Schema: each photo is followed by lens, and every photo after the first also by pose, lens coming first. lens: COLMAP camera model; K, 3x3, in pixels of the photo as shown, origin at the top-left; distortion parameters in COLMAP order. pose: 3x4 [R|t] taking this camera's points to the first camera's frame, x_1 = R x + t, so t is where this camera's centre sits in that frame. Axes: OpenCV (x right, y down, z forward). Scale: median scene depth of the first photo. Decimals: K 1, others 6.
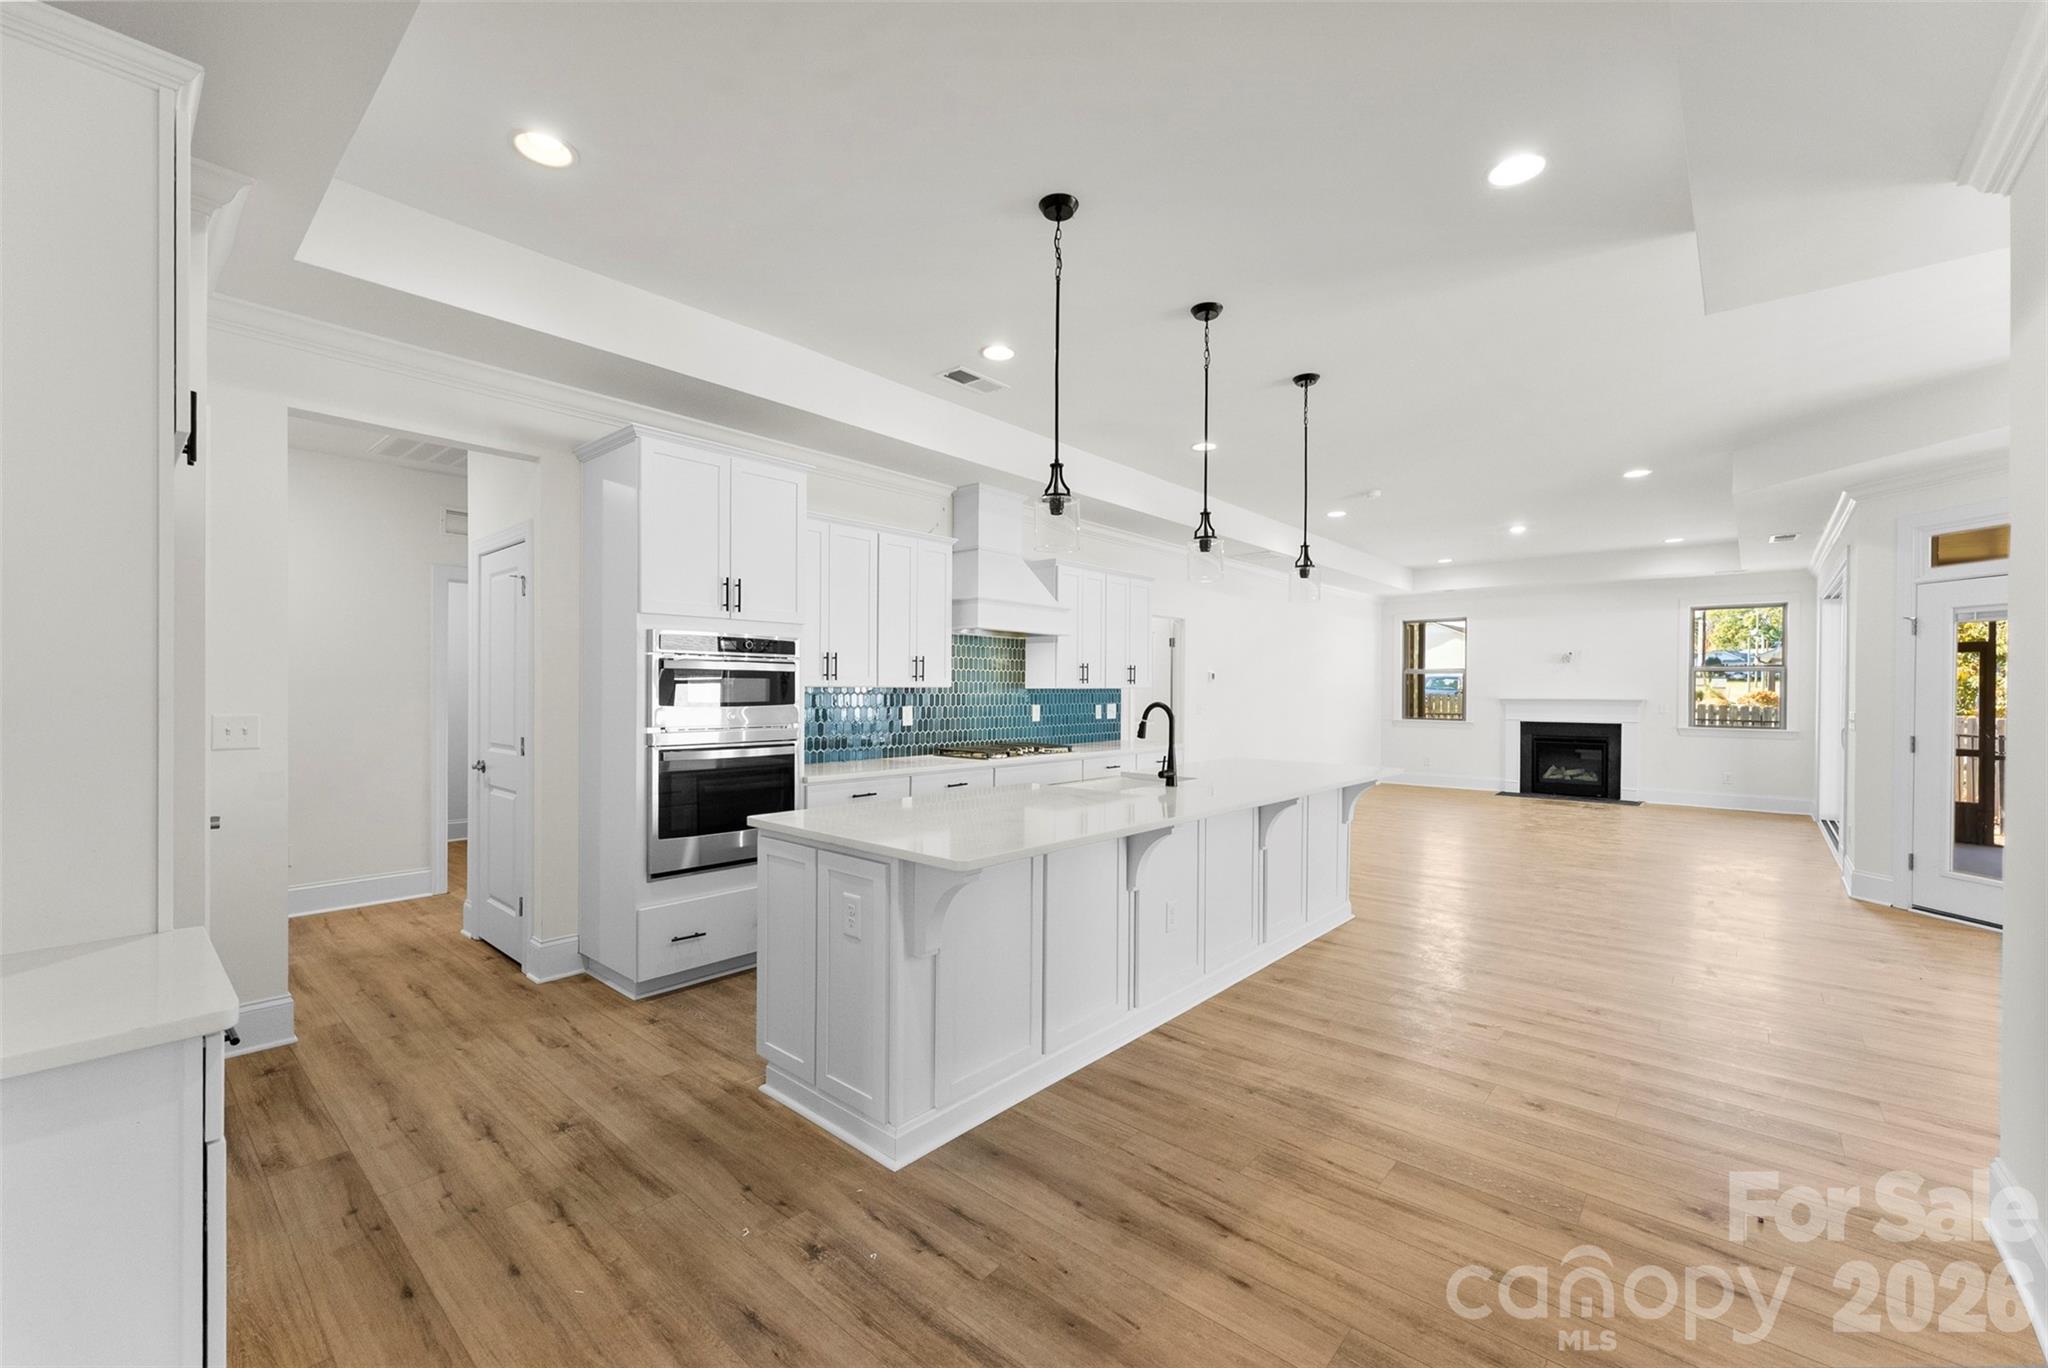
lens RADIAL K [[823.6, 0, 1002.5], [0, 823.6, 696.8], [0, 0, 1]] dist [-0.001004, 0.000547]
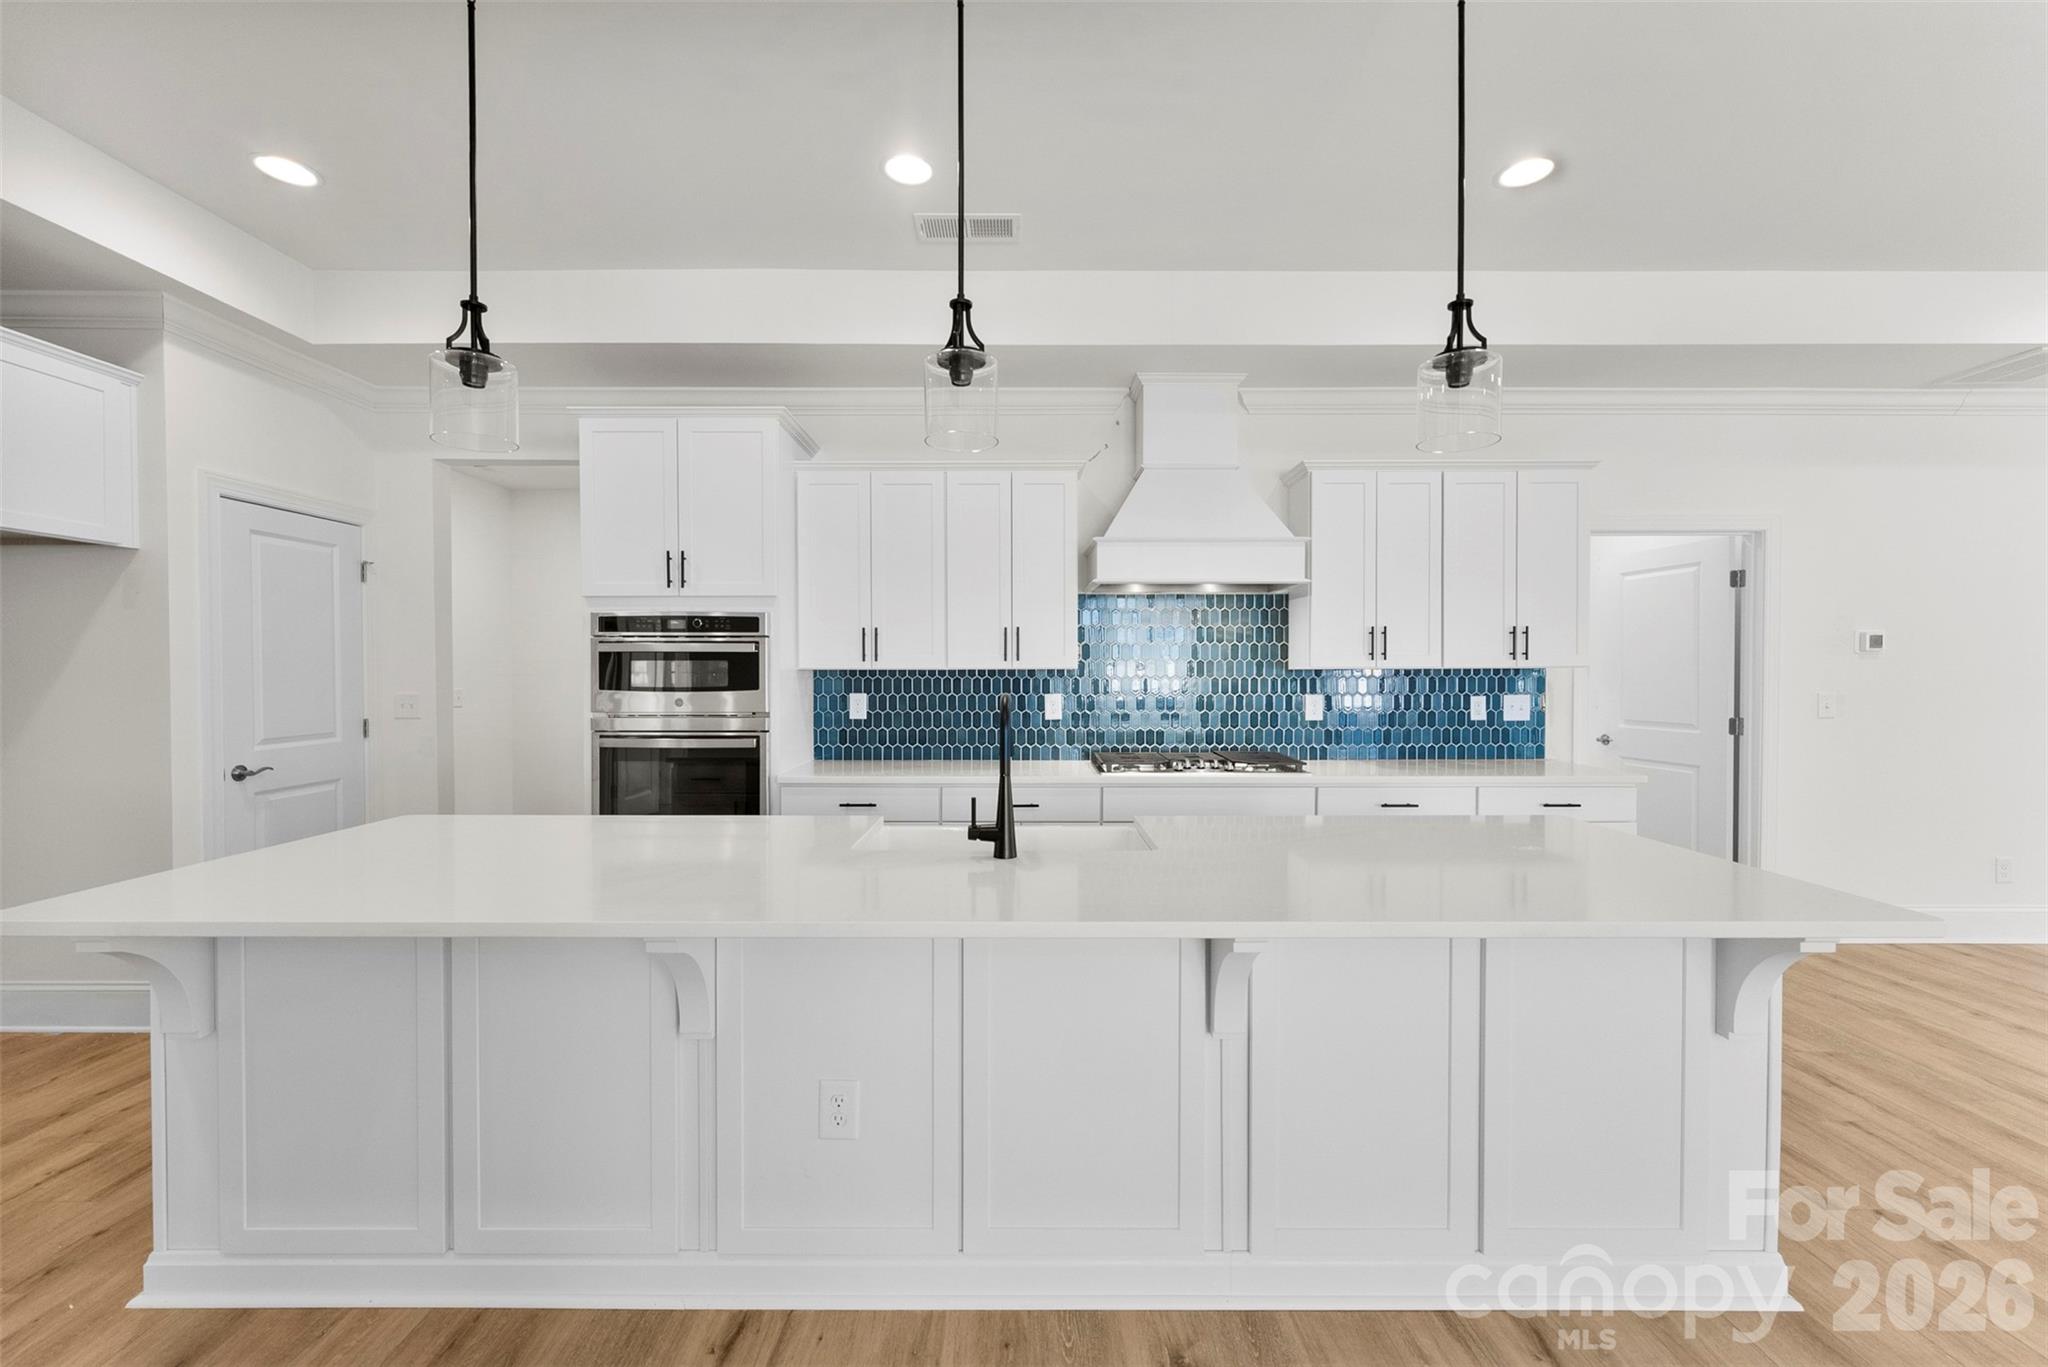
lens RADIAL K [[823.6, 0, 1019.3], [0, 823.6, 677.4], [0, 0, 1]] dist [-0.001004, 0.000547]
pose [[0.673531, 0.001075, -0.739159, 0.359632], [-0.002770, 0.999996, -0.001069, -0.002466], [0.739154, 0.002767, 0.673531, 0.399658]]
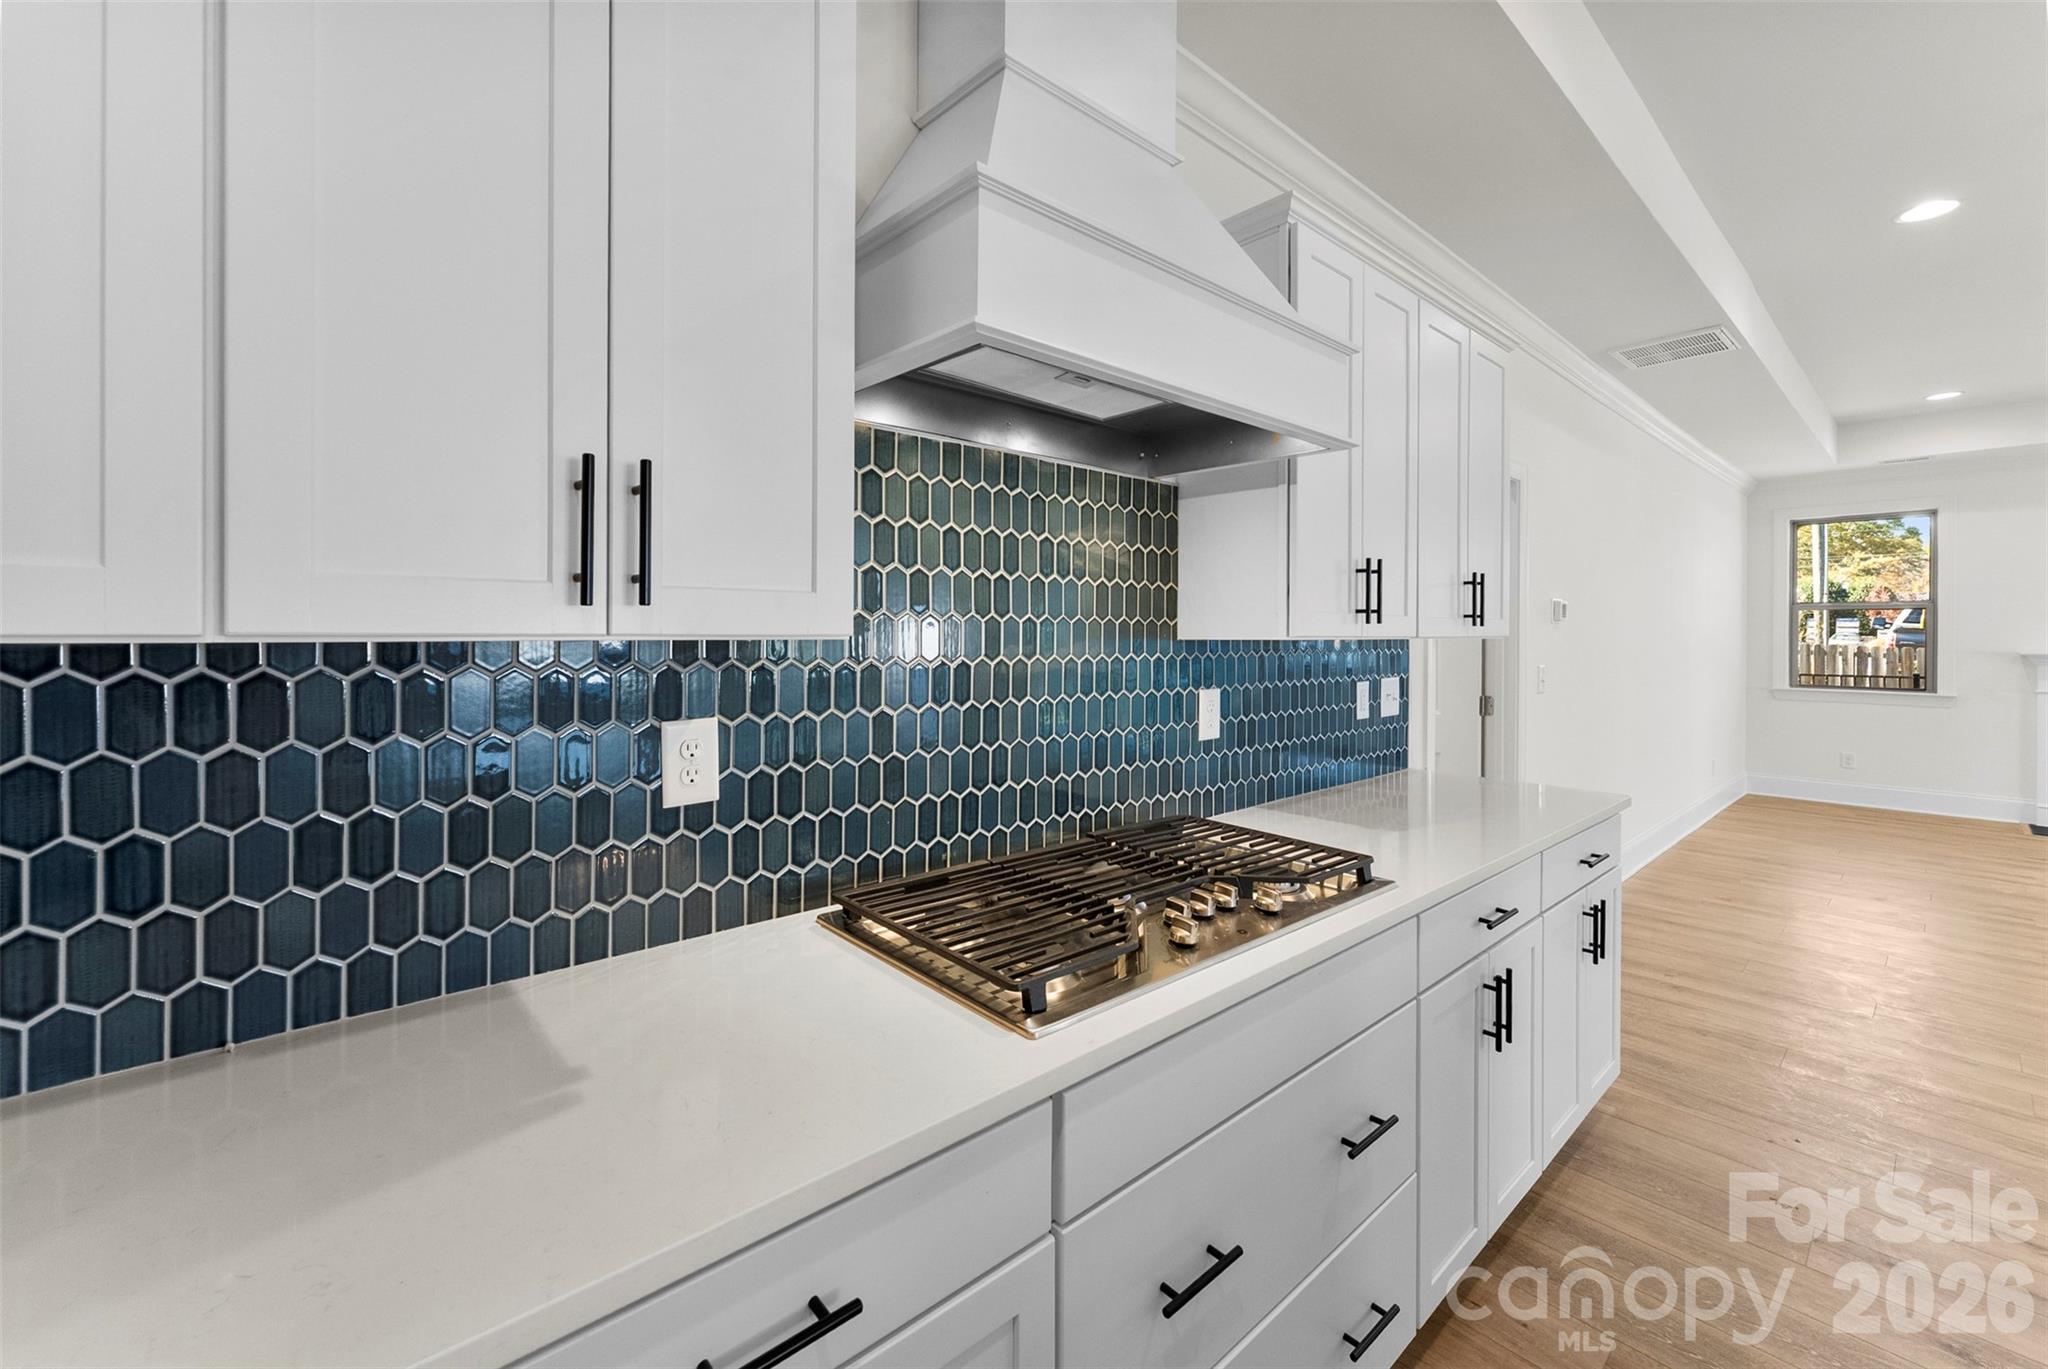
lens RADIAL K [[823.6, 0, 1023.8], [0, 823.6, 634.1], [0, 0, 1]] dist [-0.001004, 0.000547]
pose [[0.994465, -0.000108, -0.105068, 0.001769], [-0.000891, 0.999955, -0.009467, -0.009055], [0.105064, 0.009509, 0.994420, 0.665239]]
